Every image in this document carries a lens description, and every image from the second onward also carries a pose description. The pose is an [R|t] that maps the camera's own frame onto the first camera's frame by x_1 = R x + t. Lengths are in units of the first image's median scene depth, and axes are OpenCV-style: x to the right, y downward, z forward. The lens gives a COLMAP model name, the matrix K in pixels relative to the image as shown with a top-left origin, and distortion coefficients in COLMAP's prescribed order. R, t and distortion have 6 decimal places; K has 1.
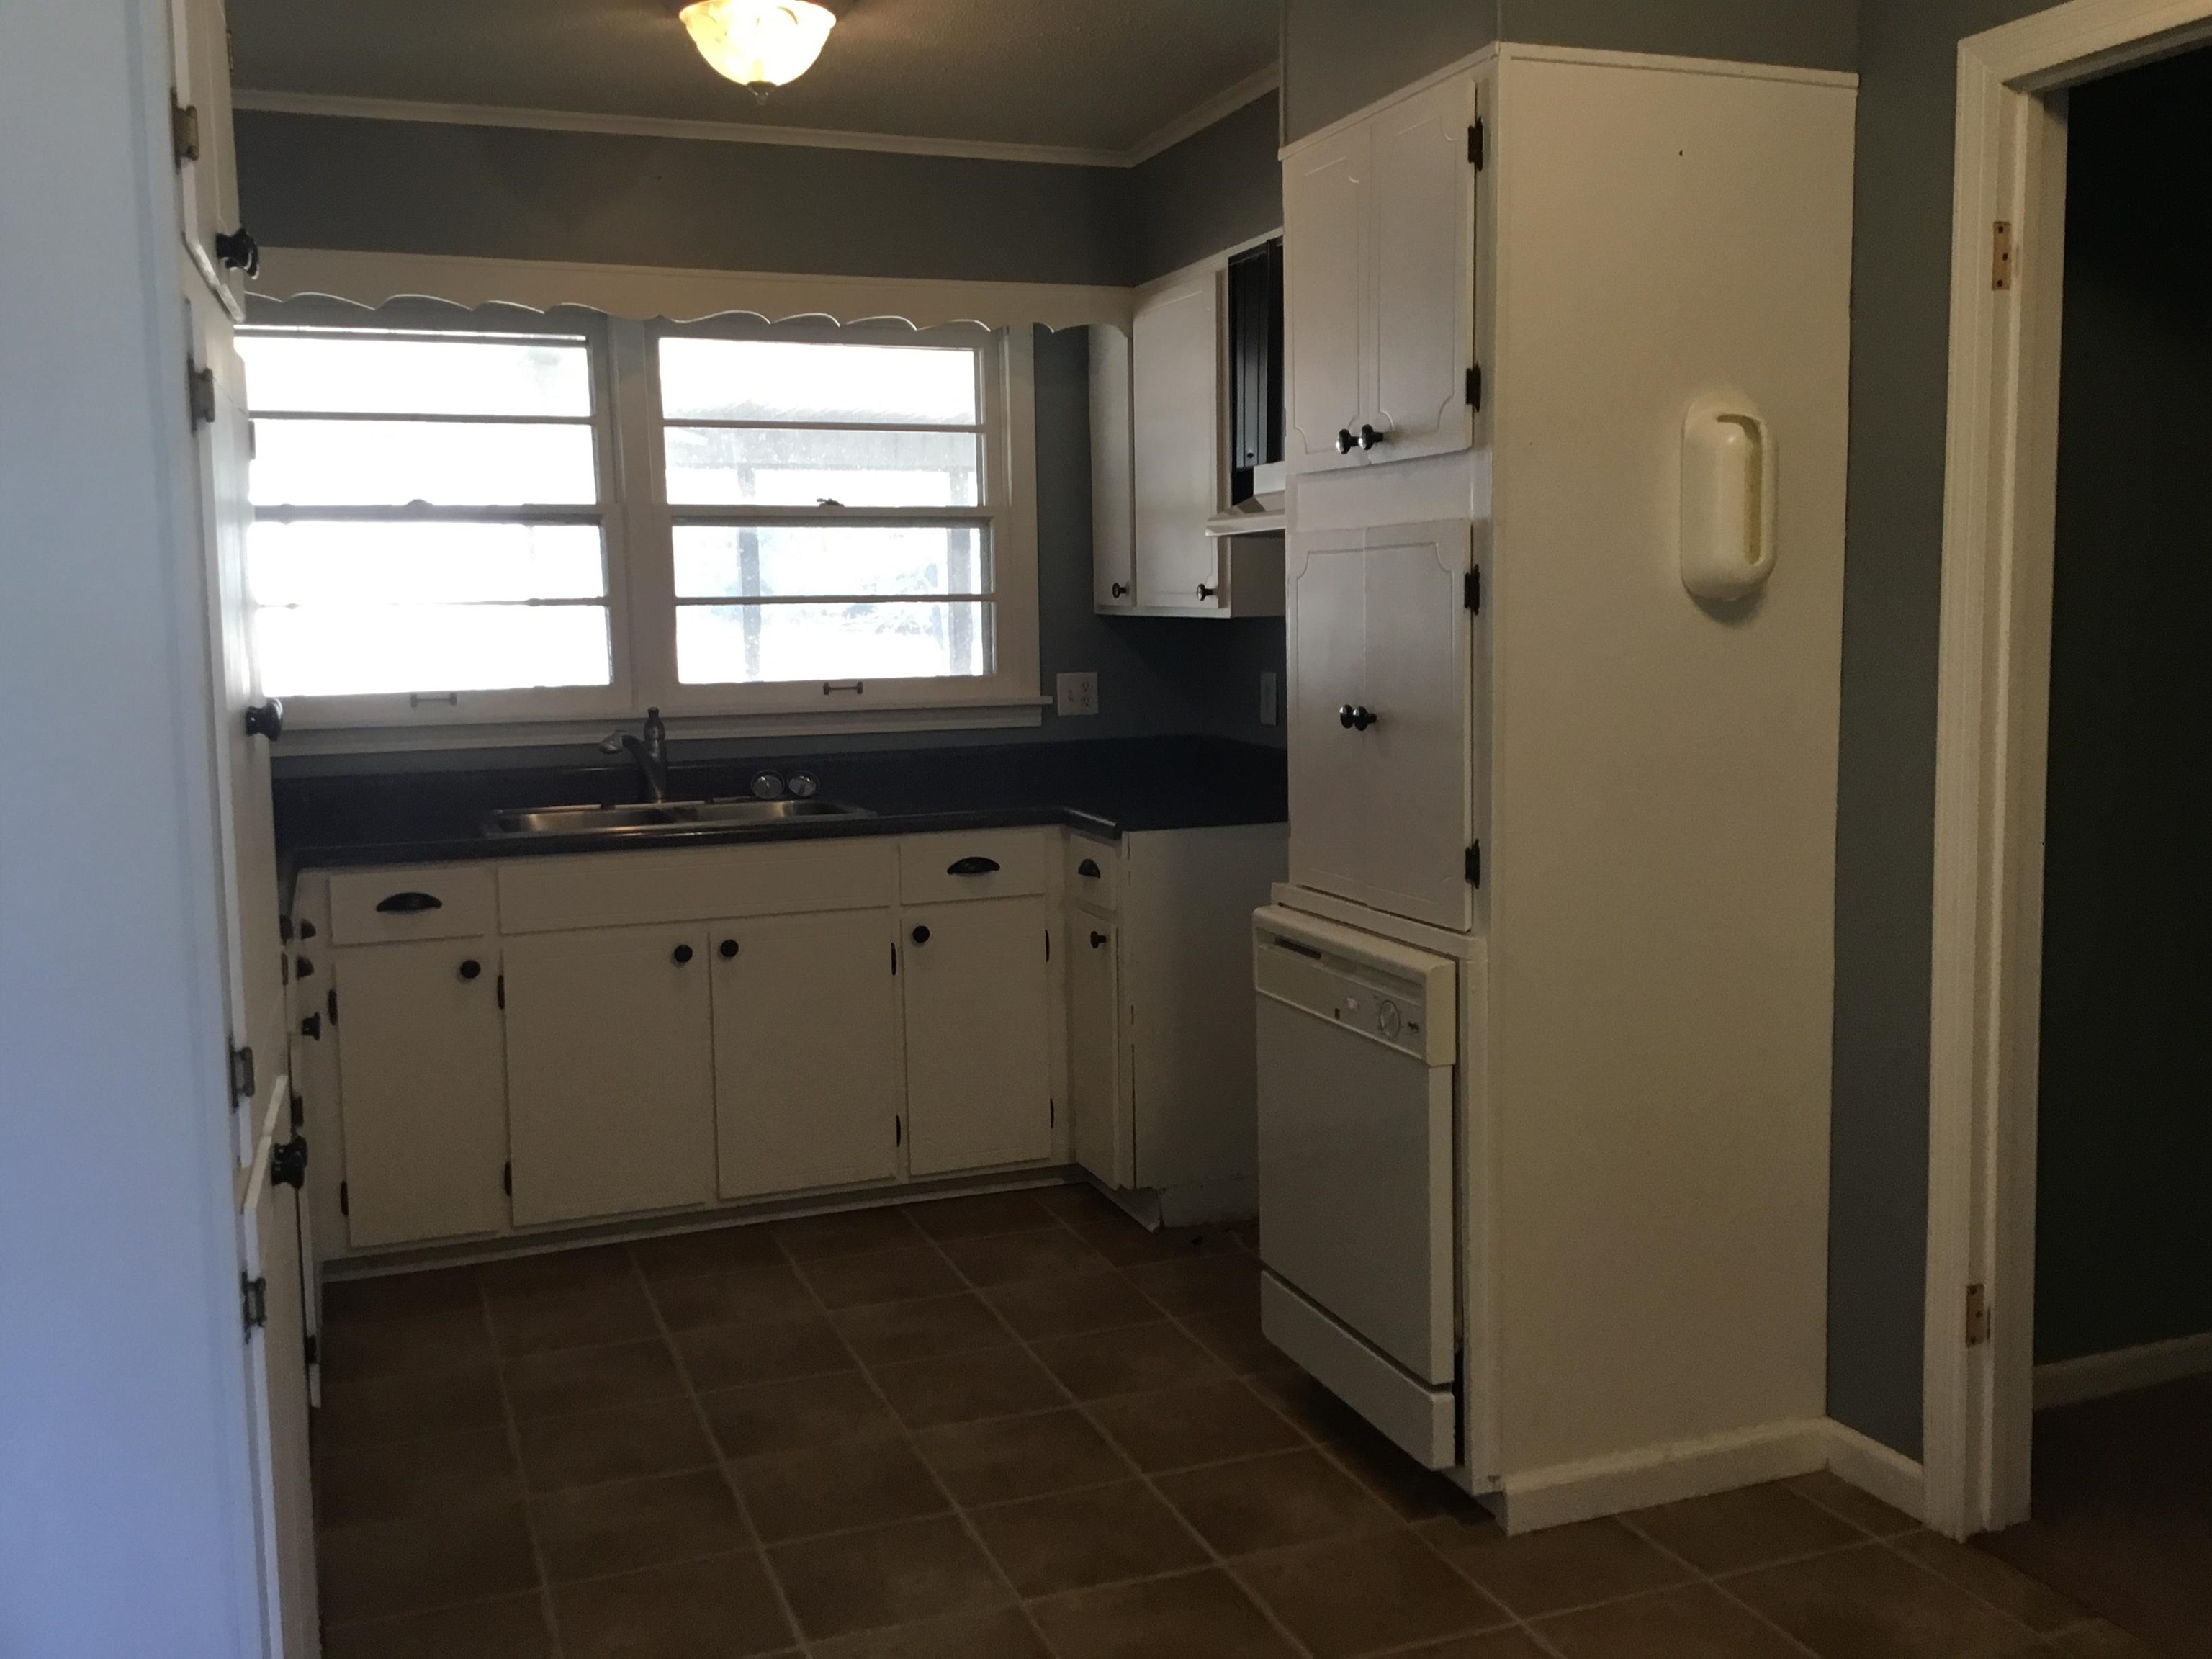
lens RADIAL K [[1982.6, 0, 1106.0], [0, 1982.6, 829.5], [0, 0, 1]] dist [0.126815, -0.278591]
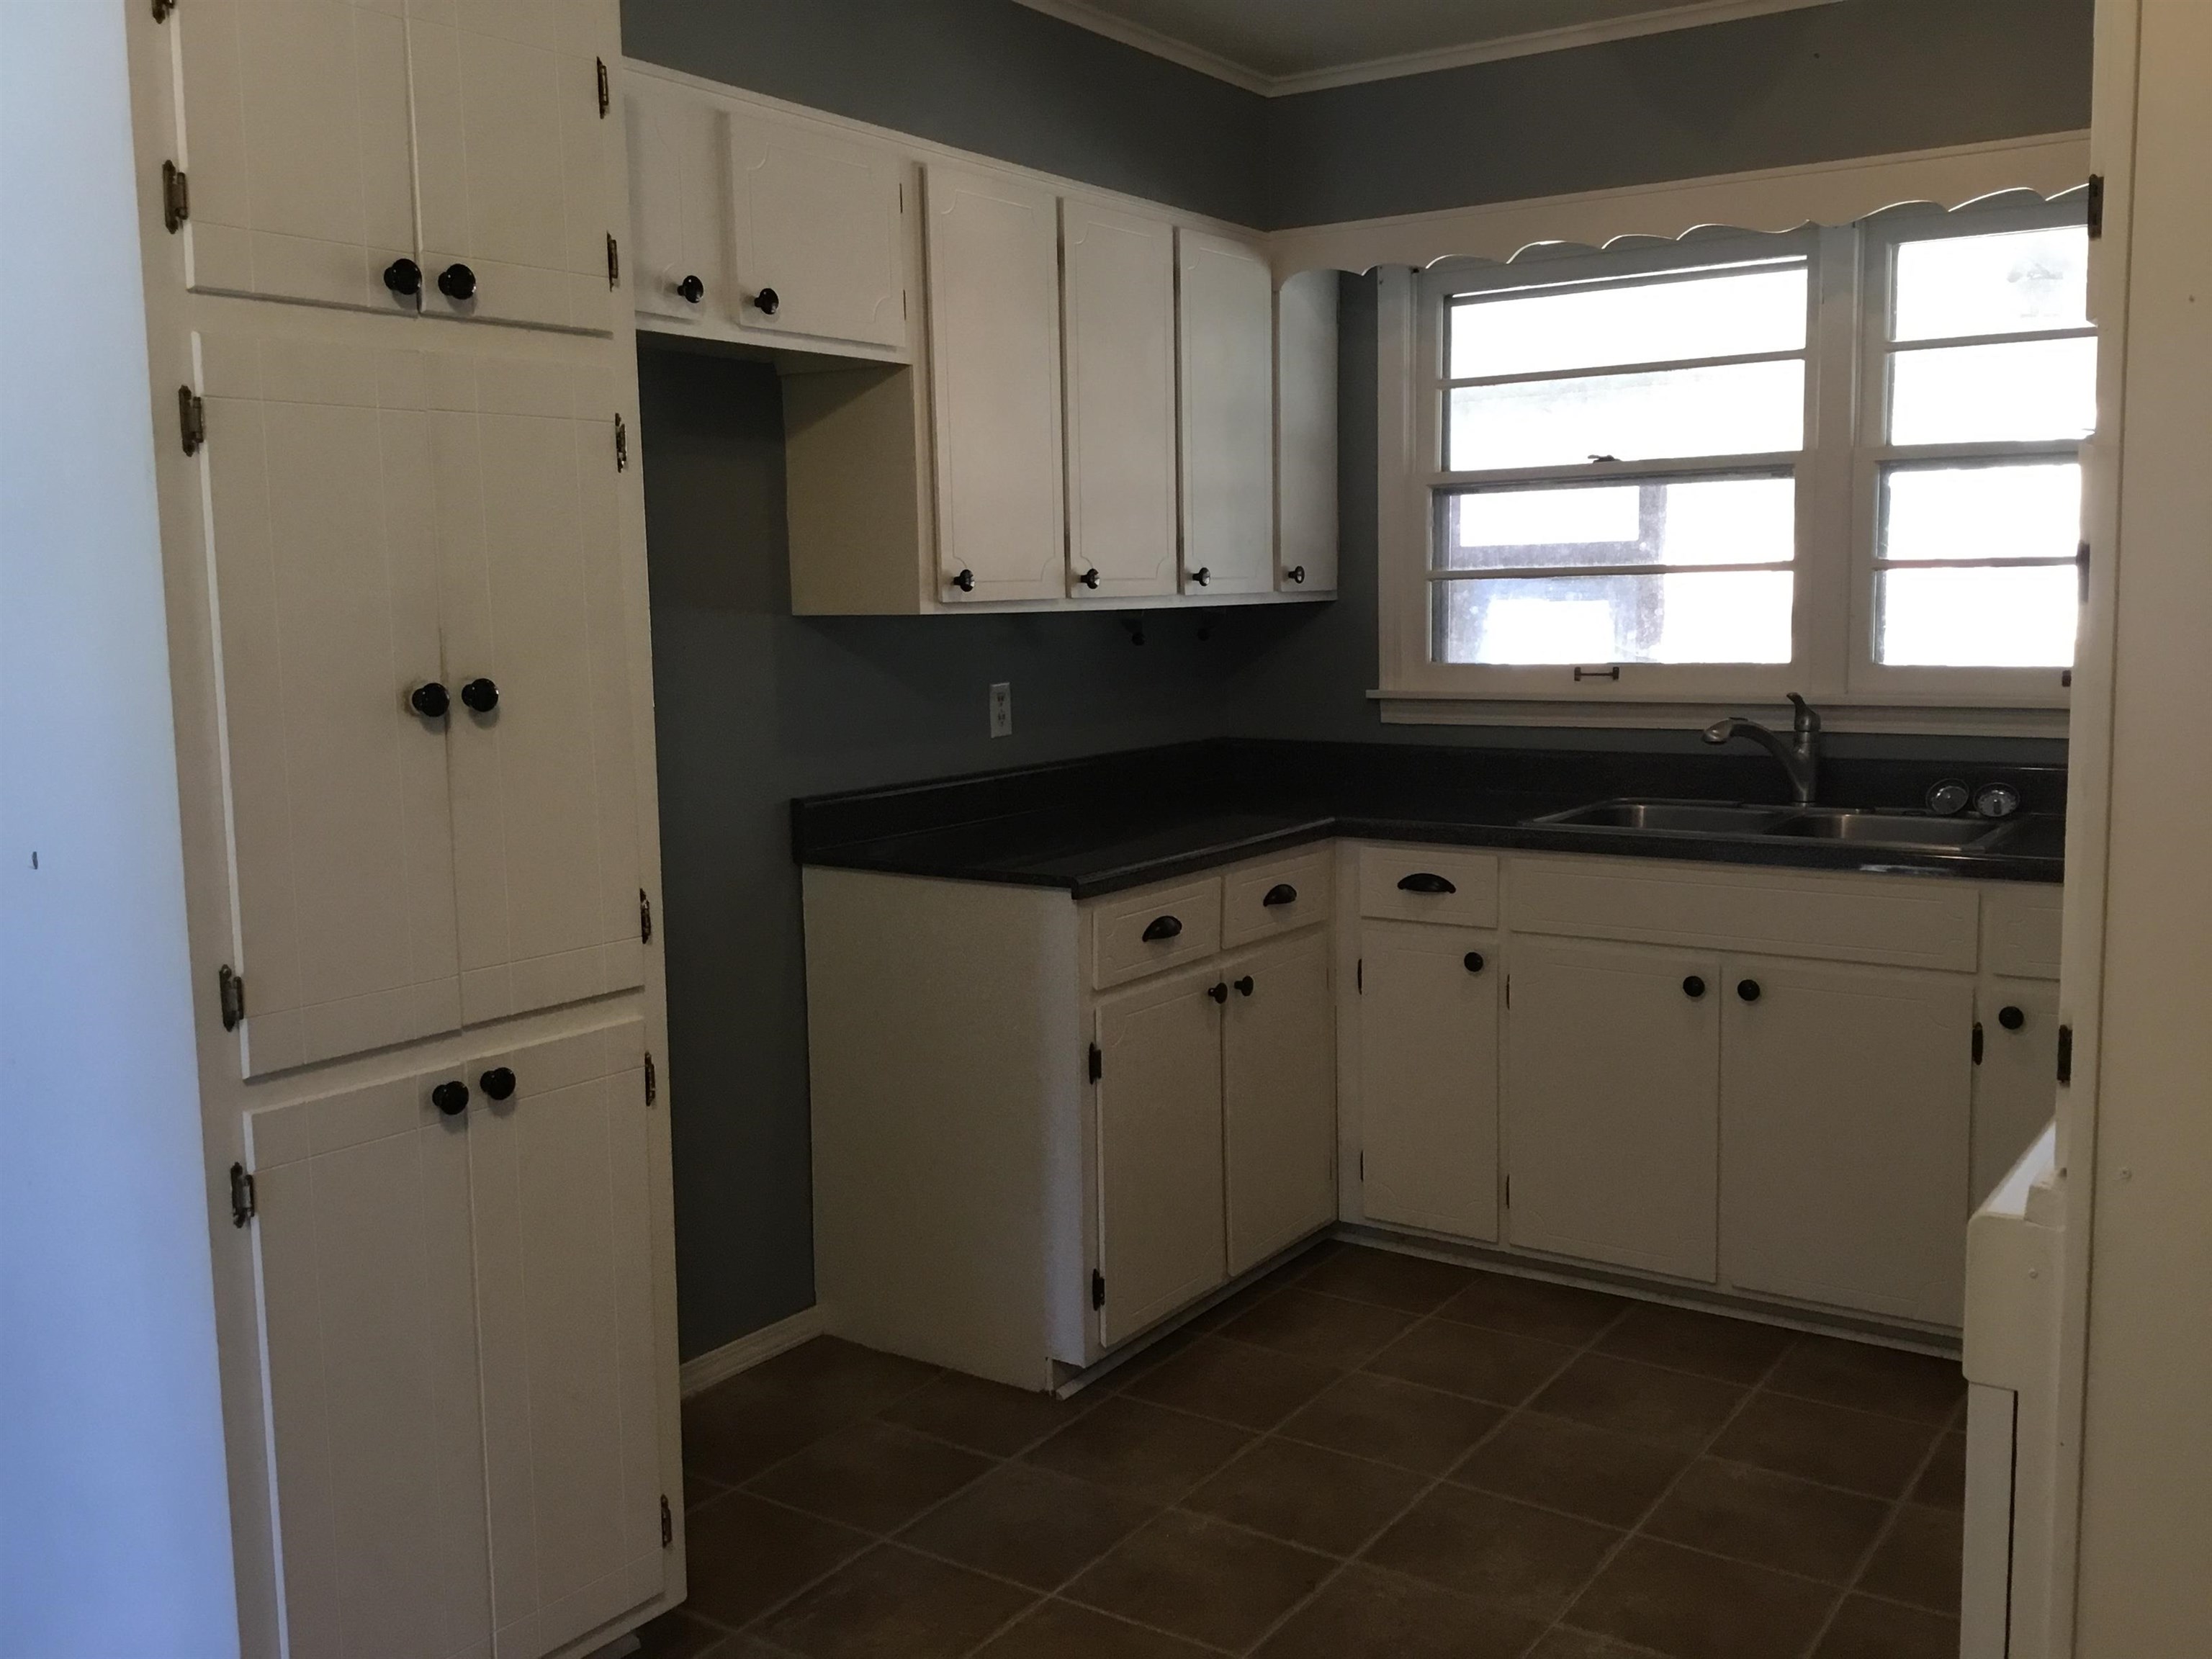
lens RADIAL K [[1982.6, 0, 1106.0], [0, 1982.6, 829.5], [0, 0, 1]] dist [0.126815, -0.278591]
pose [[0.570918, 0.110453, -0.813544, 0.299796], [-0.083358, 0.993587, 0.076399, -0.043781], [0.816765, 0.024198, 0.576464, 0.271746]]
